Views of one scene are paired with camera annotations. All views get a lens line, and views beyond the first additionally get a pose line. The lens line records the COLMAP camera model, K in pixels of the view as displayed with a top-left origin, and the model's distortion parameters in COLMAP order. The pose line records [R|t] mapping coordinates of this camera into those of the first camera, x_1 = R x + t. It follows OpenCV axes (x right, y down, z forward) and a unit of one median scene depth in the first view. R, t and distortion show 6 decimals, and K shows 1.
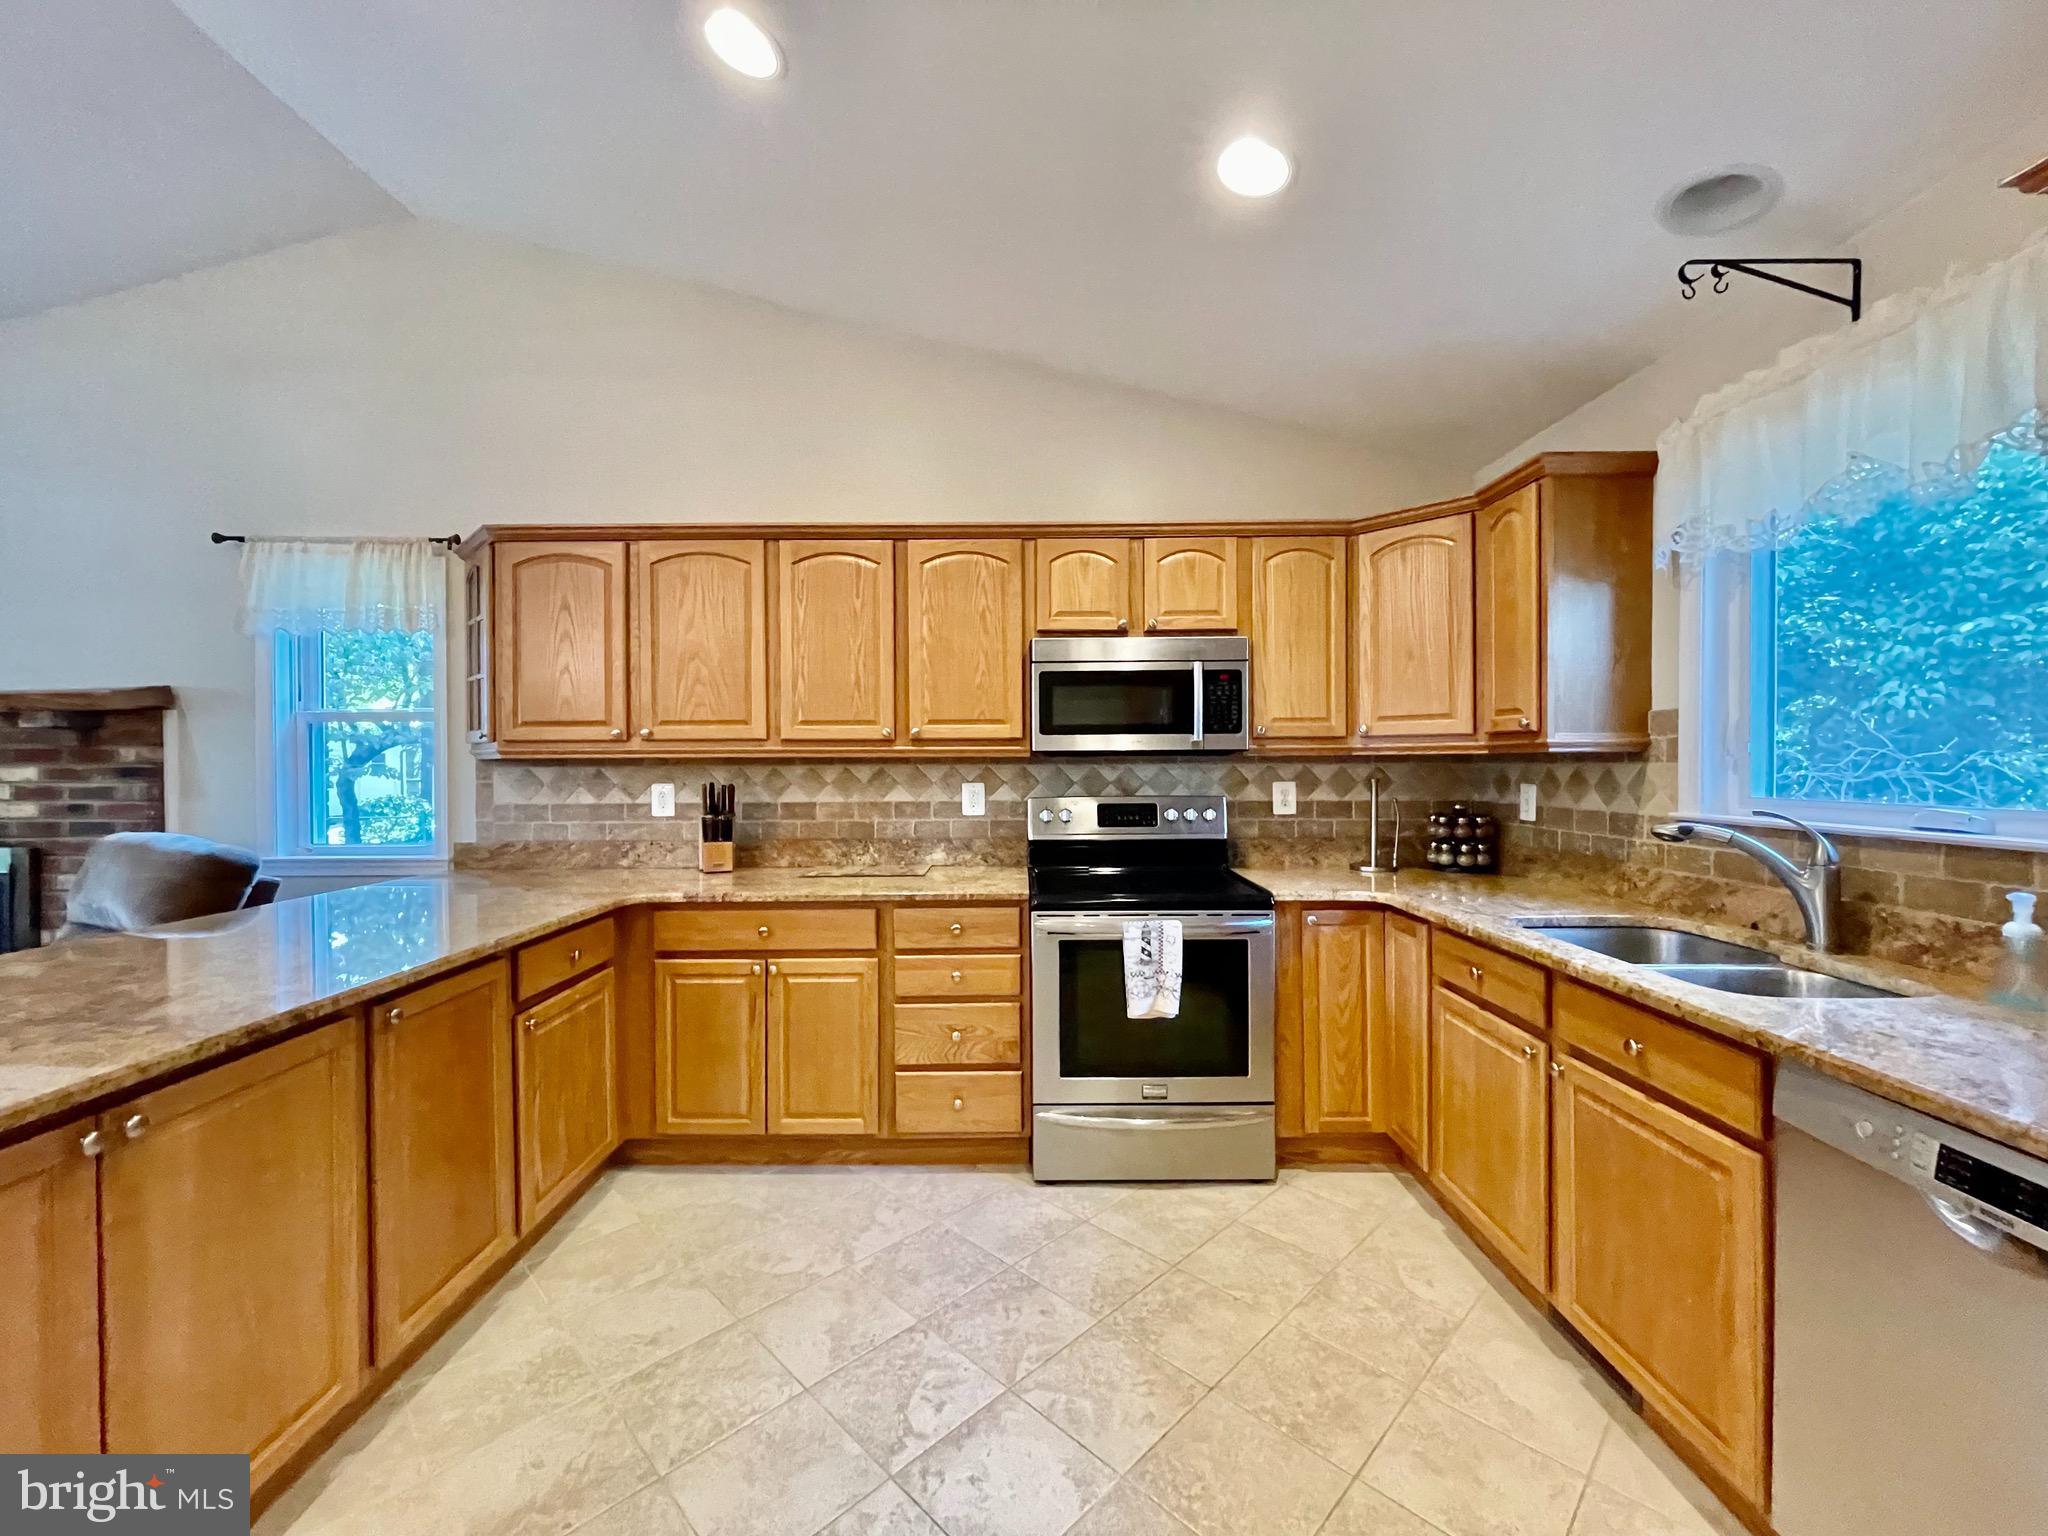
lens RADIAL K [[819.0, 0, 1019.9], [0, 819.0, 768.4], [0, 0, 1]] dist [-0.000878, -0.000060]
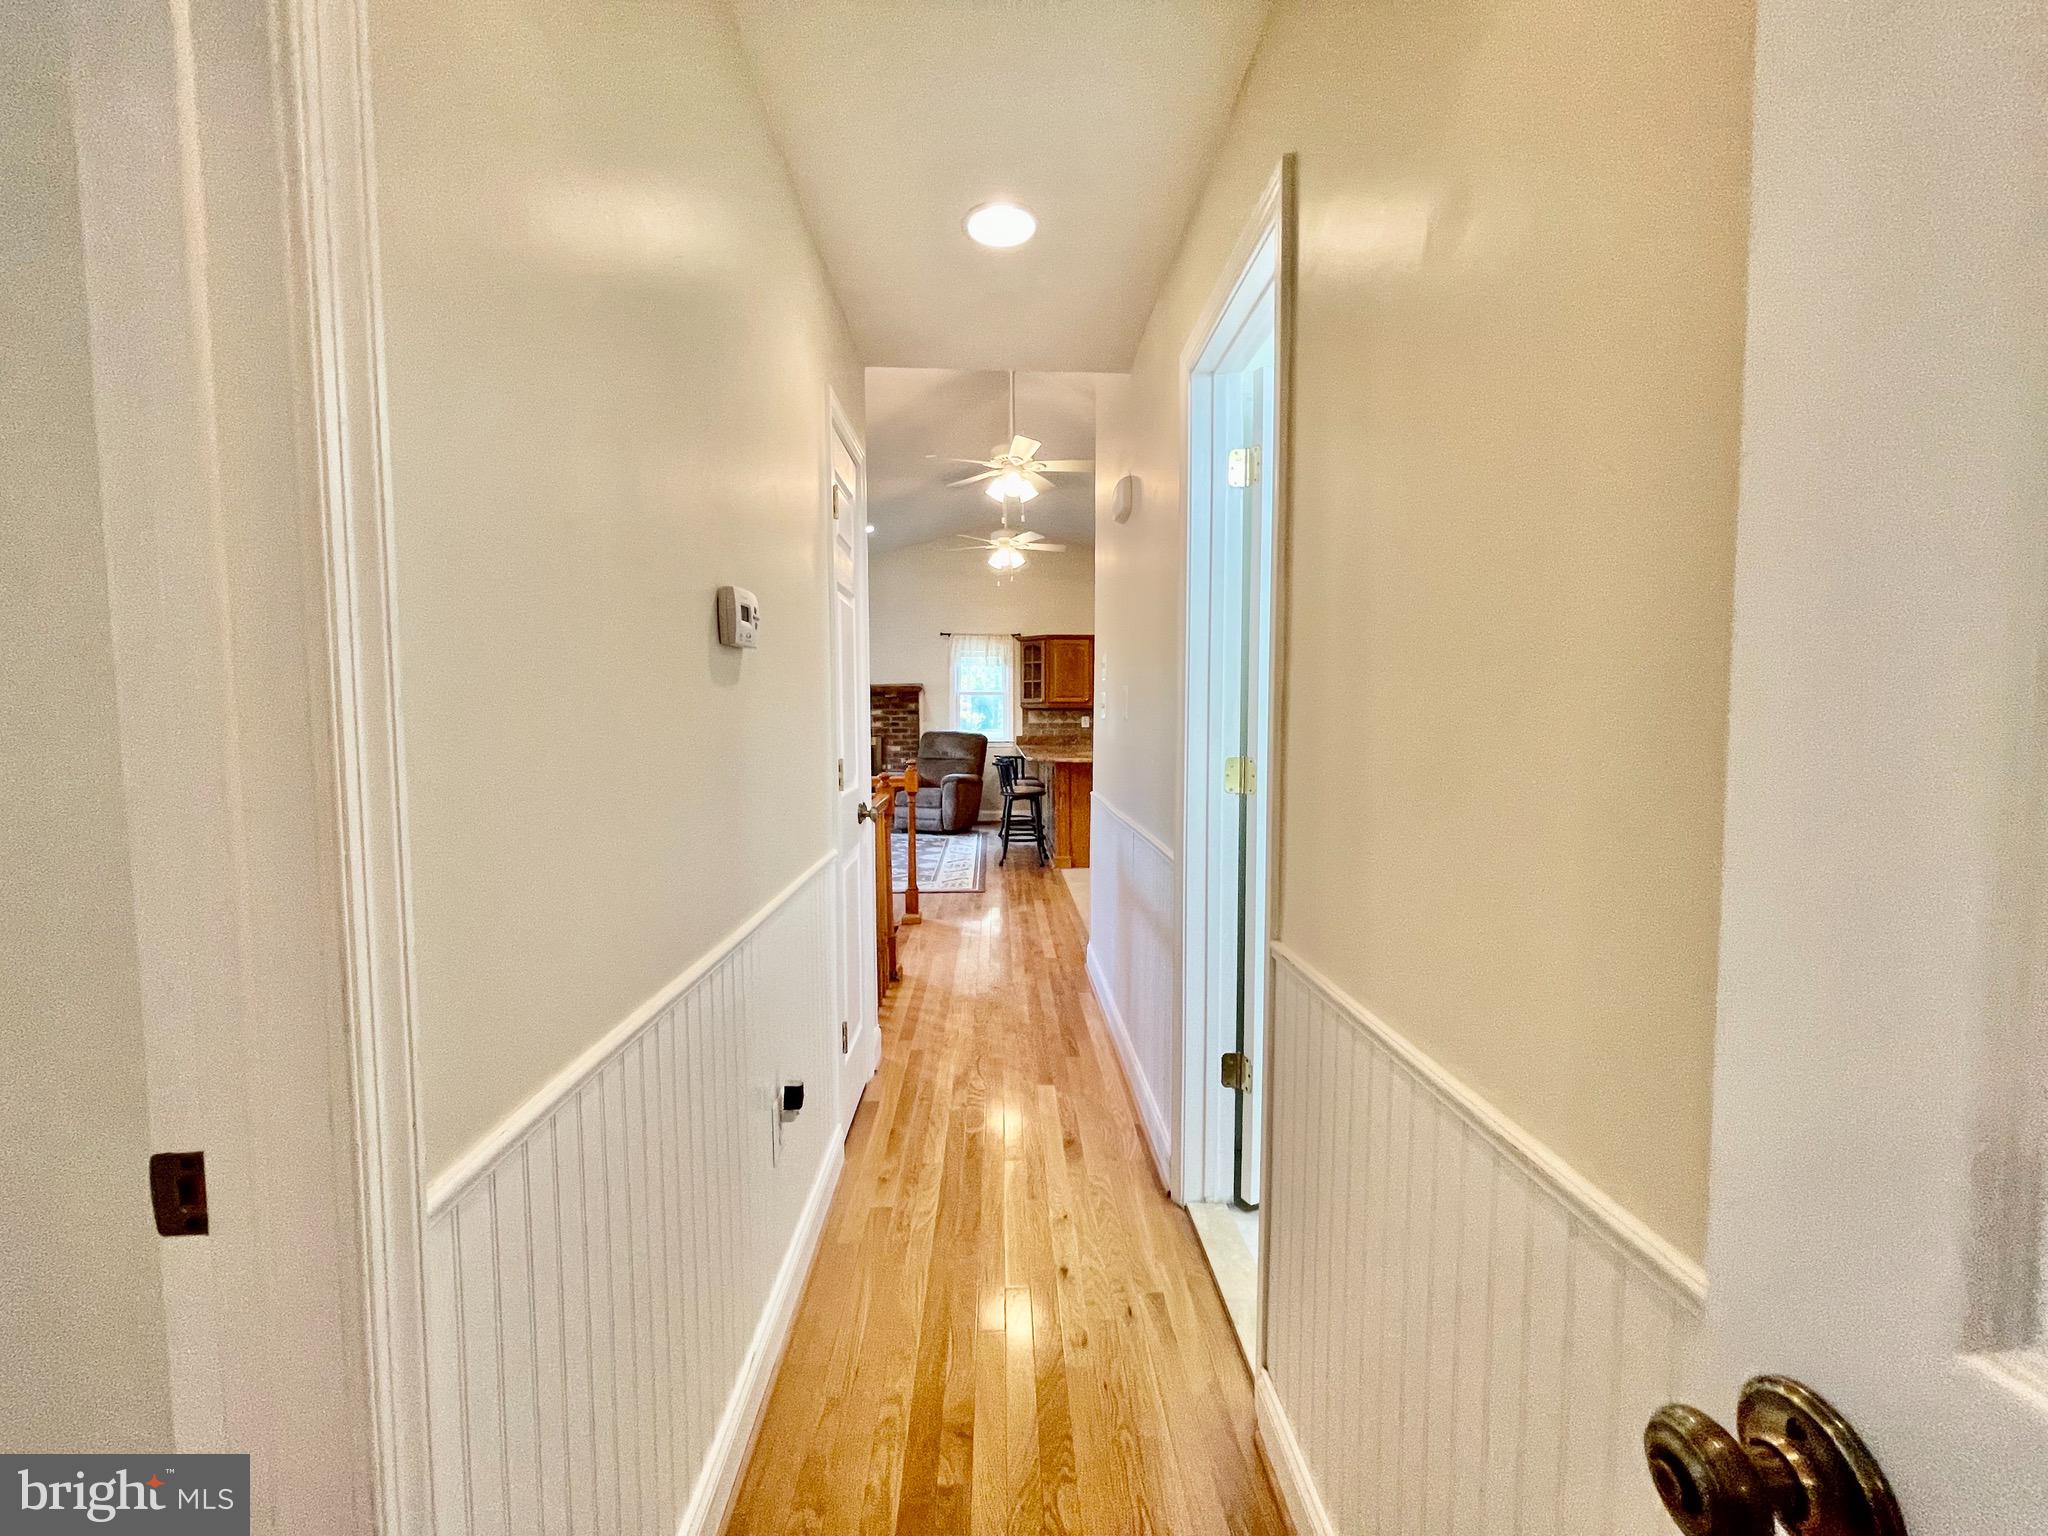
lens RADIAL K [[819.0, 0, 1019.9], [0, 819.0, 768.4], [0, 0, 1]] dist [-0.000878, -0.000060]
pose [[0.999656, 0.001661, 0.026178, -0.756514], [-0.003132, 0.998412, 0.056250, 0.041009], [-0.026043, -0.056313, 0.998073, -2.005557]]
